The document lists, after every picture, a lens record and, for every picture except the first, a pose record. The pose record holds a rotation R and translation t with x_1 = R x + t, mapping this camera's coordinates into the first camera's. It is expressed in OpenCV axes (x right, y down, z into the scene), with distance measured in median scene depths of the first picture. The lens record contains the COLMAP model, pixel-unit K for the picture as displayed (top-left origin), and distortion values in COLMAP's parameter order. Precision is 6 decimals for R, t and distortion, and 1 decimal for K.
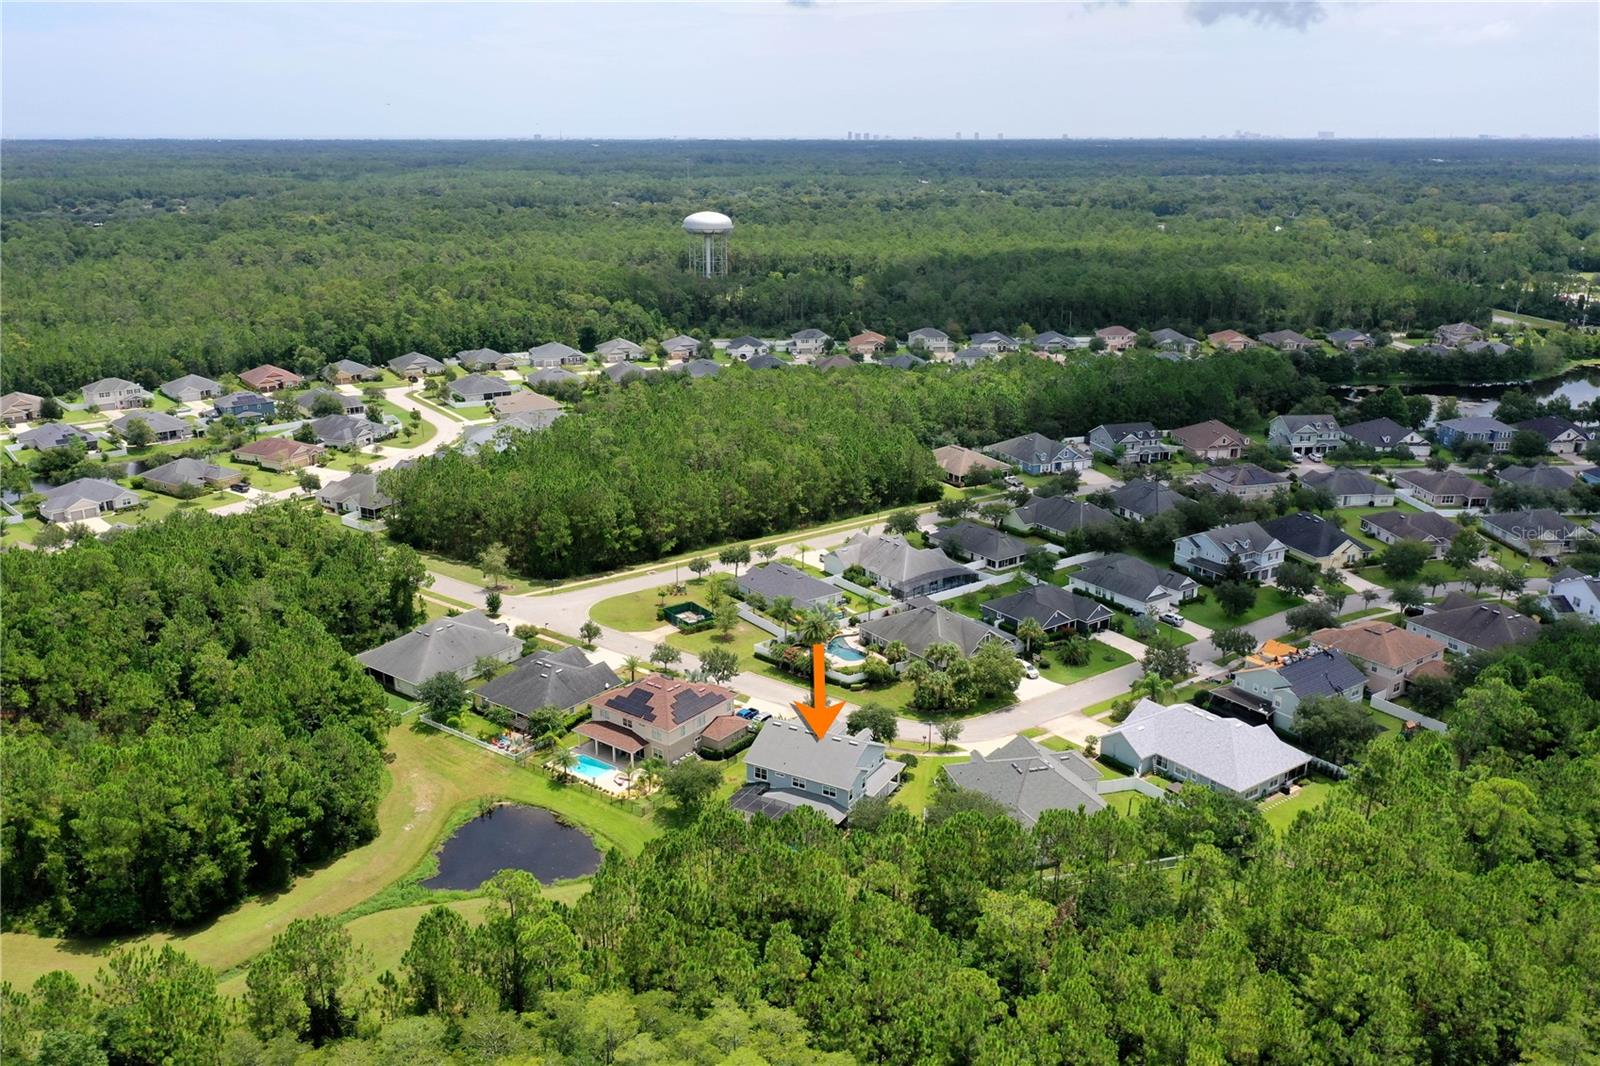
lens RADIAL K [[1297.9, 0, 800.0], [0, 1297.9, 533.0], [0, 0, 1]] dist [-0.000427, -0.007369]
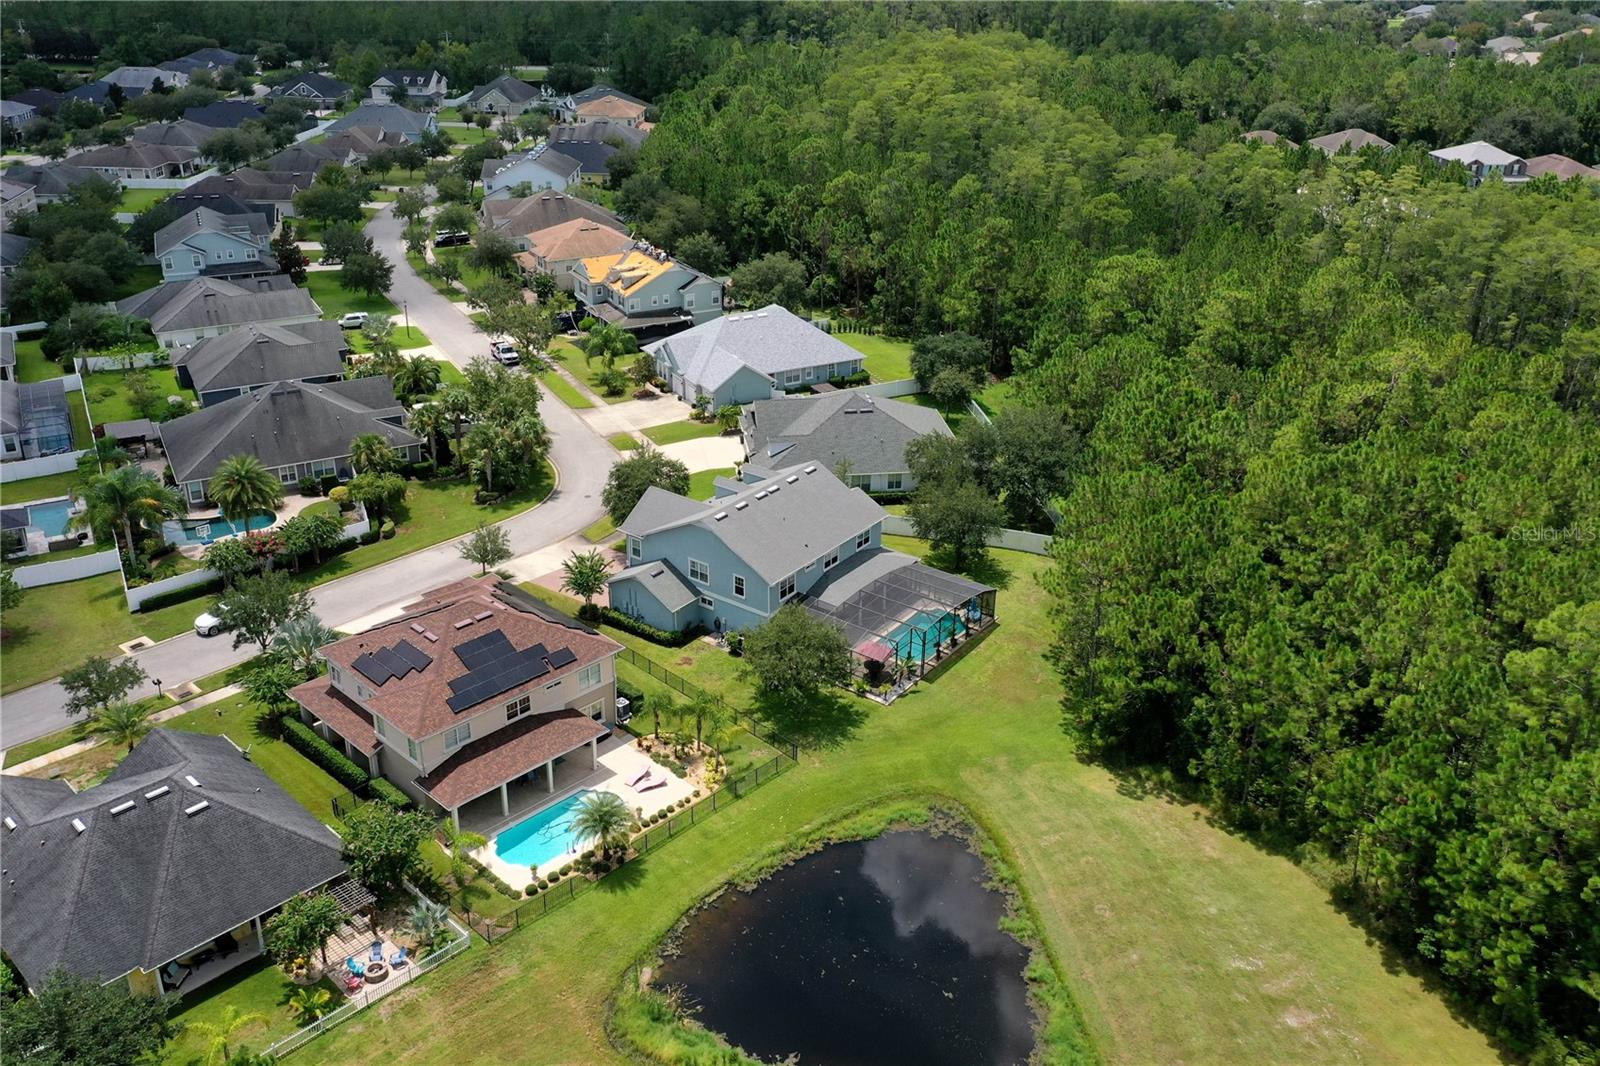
lens RADIAL K [[1365.0, 0, 800.3], [0, 1365.0, 499.7], [0, 0, 1]] dist [0.005553, -0.003451]
pose [[0.117896, -0.400509, 0.908676, -0.349869], [0.282503, 0.890775, 0.355966, -0.038049], [-0.951994, 0.214737, 0.218164, 0.534950]]
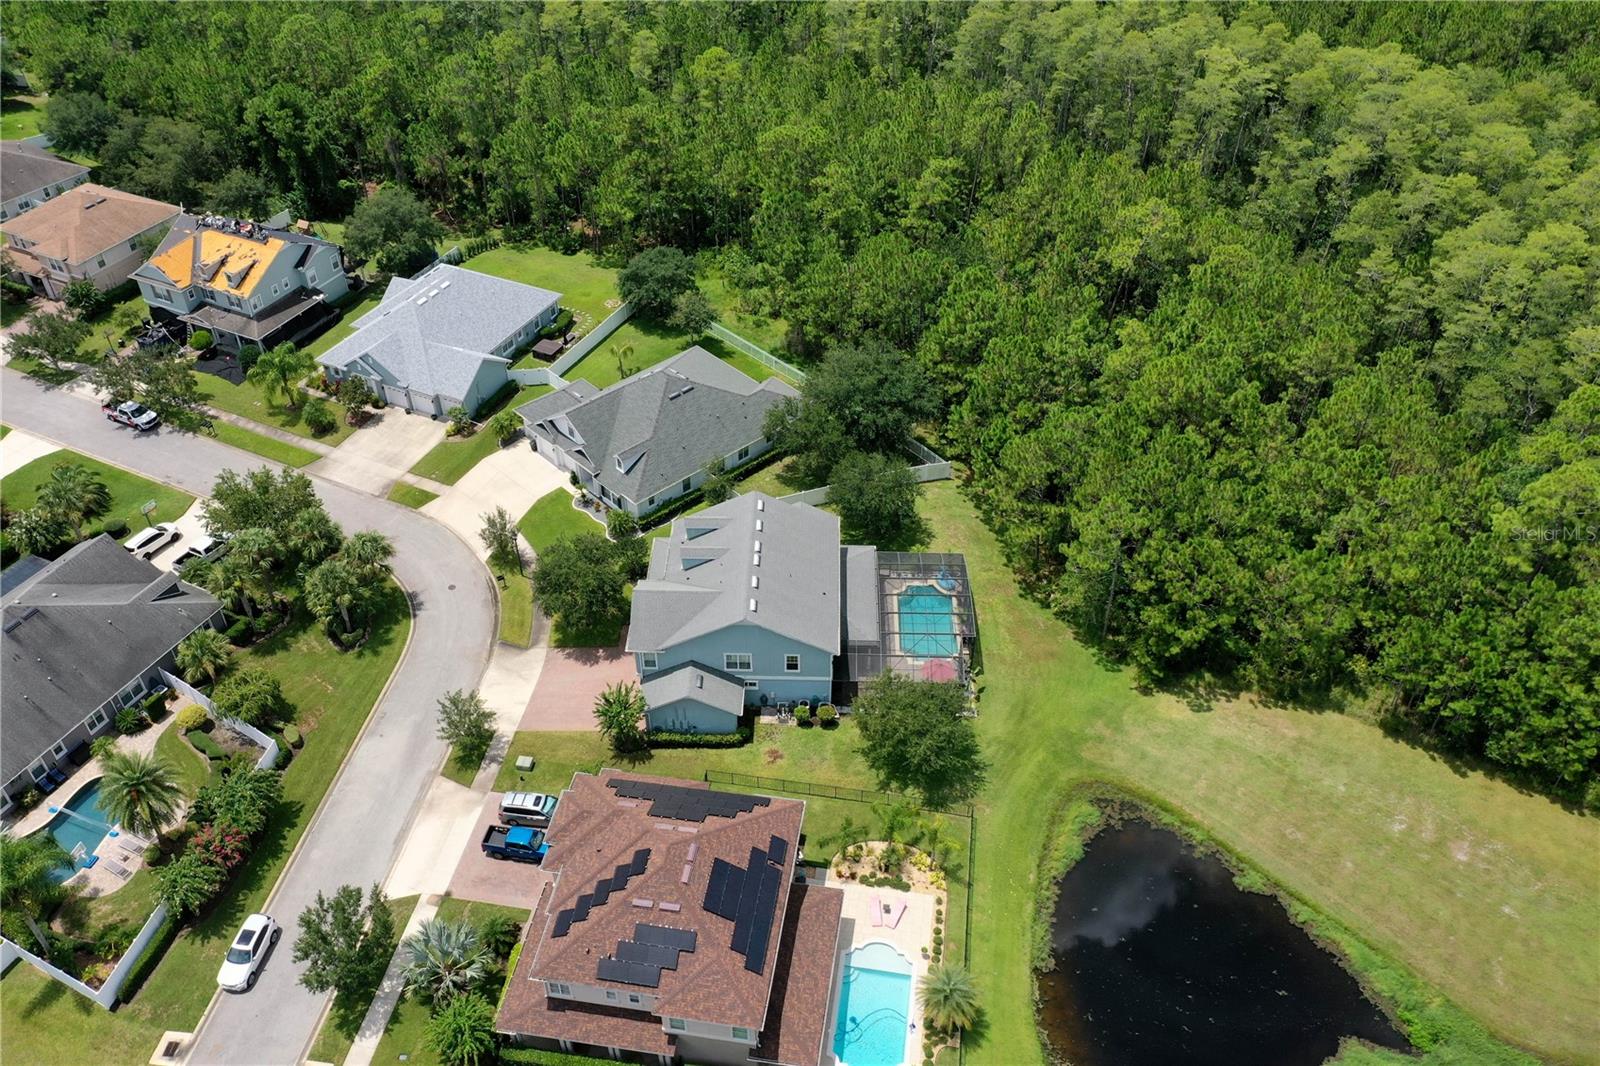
lens RADIAL K [[1265.1, 0, 800.0], [0, 1265.1, 533.0], [0, 0, 1]] dist [0.002529, 0.000266]
pose [[-0.474934, -0.564335, 0.675251, -0.231445], [0.262446, 0.641567, 0.720773, -0.155134], [-0.839976, 0.519537, -0.156595, 0.671212]]
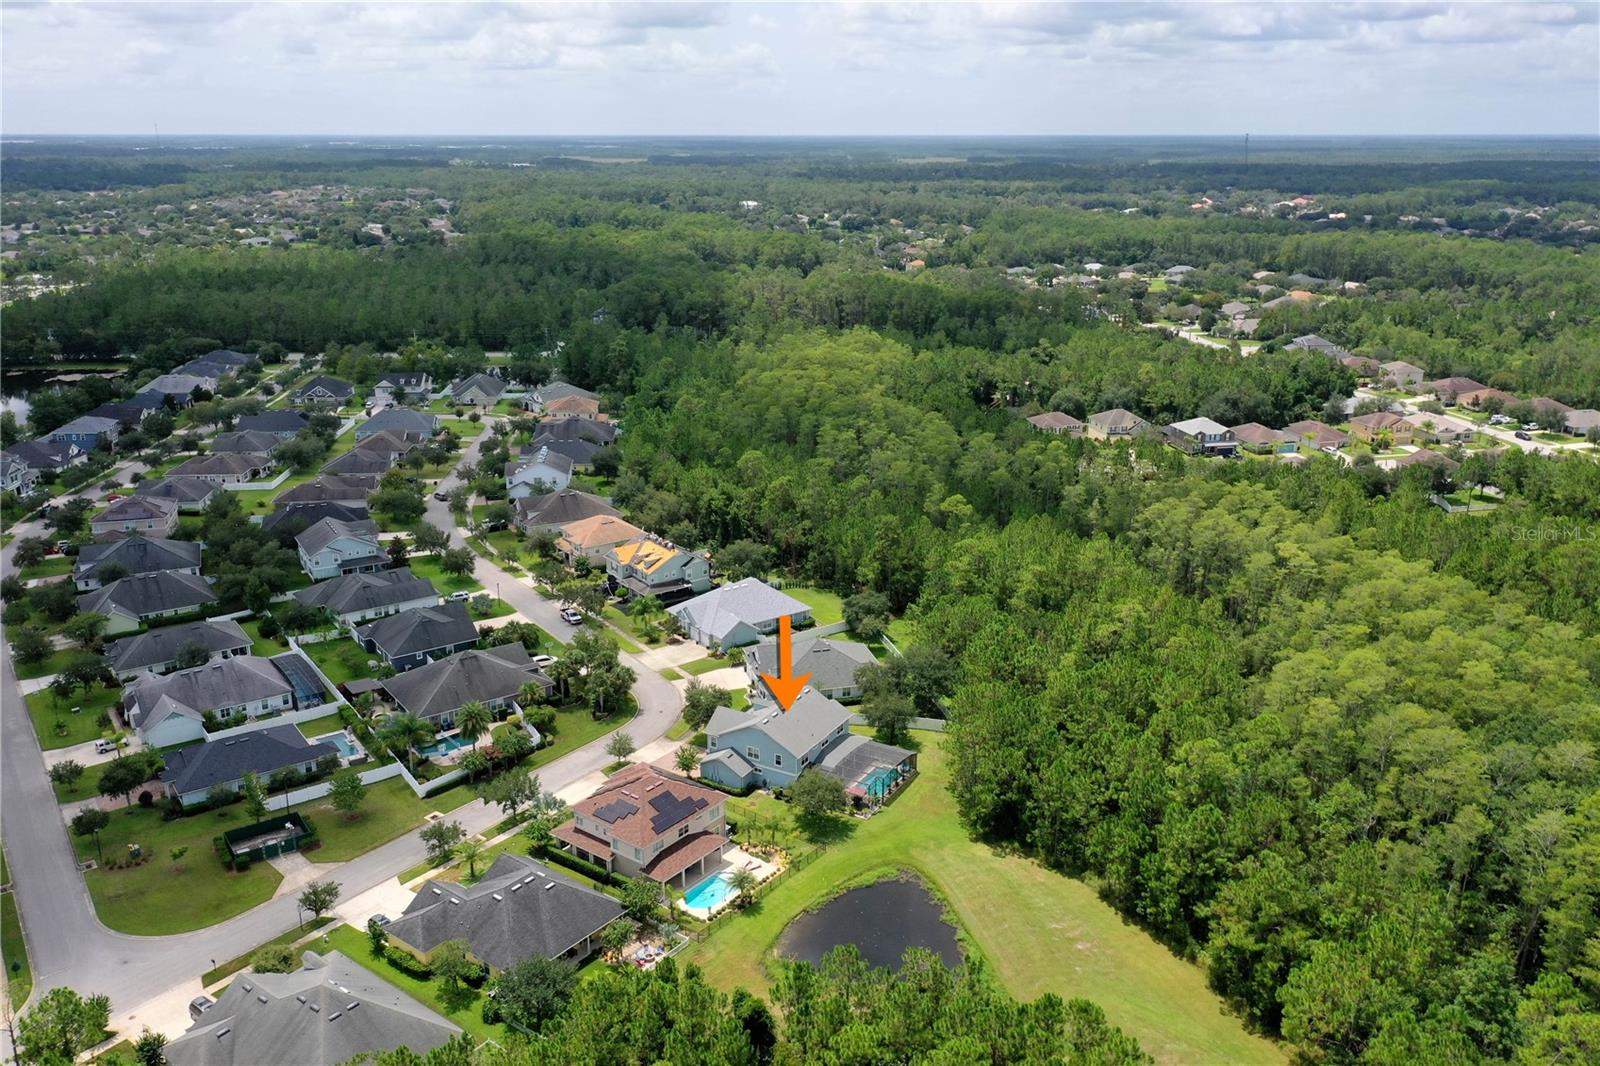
lens RADIAL K [[1286.2, 0, 800.0], [0, 1286.2, 533.0], [0, 0, 1]] dist [0.006630, -0.005129]
pose [[0.002763, -0.298212, 0.954496, -0.595502], [0.294389, 0.912444, 0.284222, -0.168860], [-0.955682, 0.280207, 0.090312, 0.538364]]
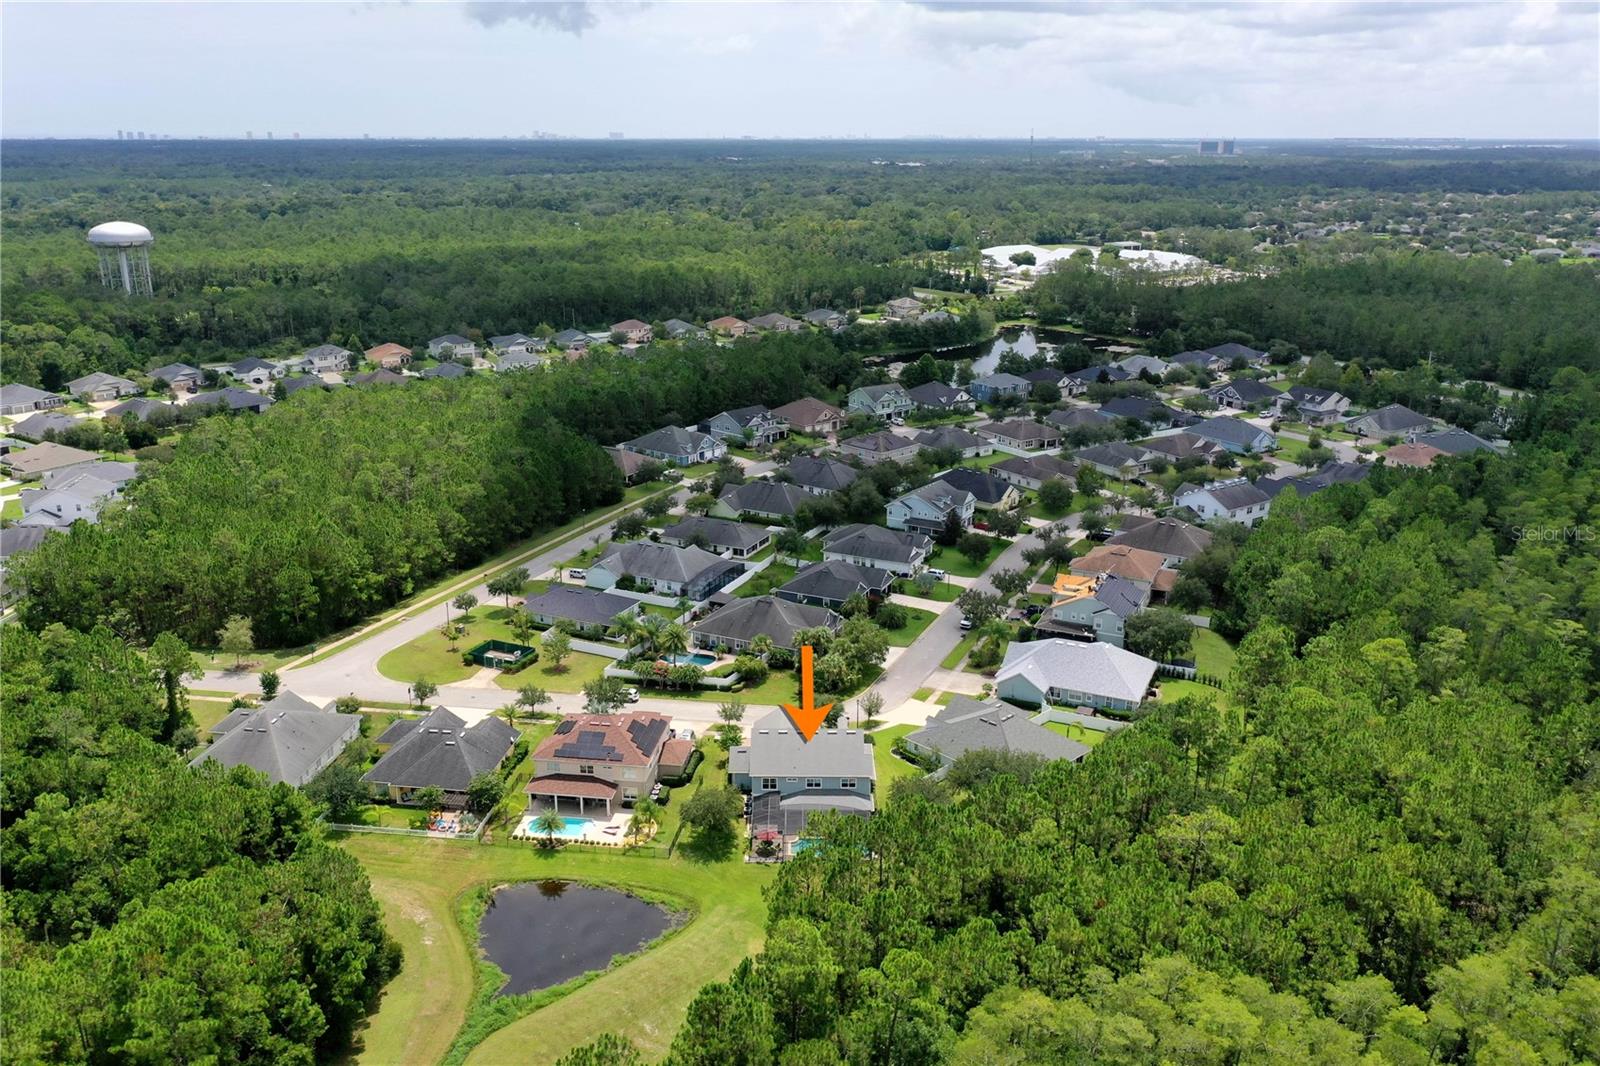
lens RADIAL K [[1286.2, 0, 800.0], [0, 1286.2, 533.0], [0, 0, 1]] dist [0.006630, -0.005129]
pose [[0.870381, -0.144418, 0.470722, -0.275907], [0.143226, 0.988938, 0.038577, -0.022929], [-0.471087, 0.033843, 0.881438, 0.077674]]
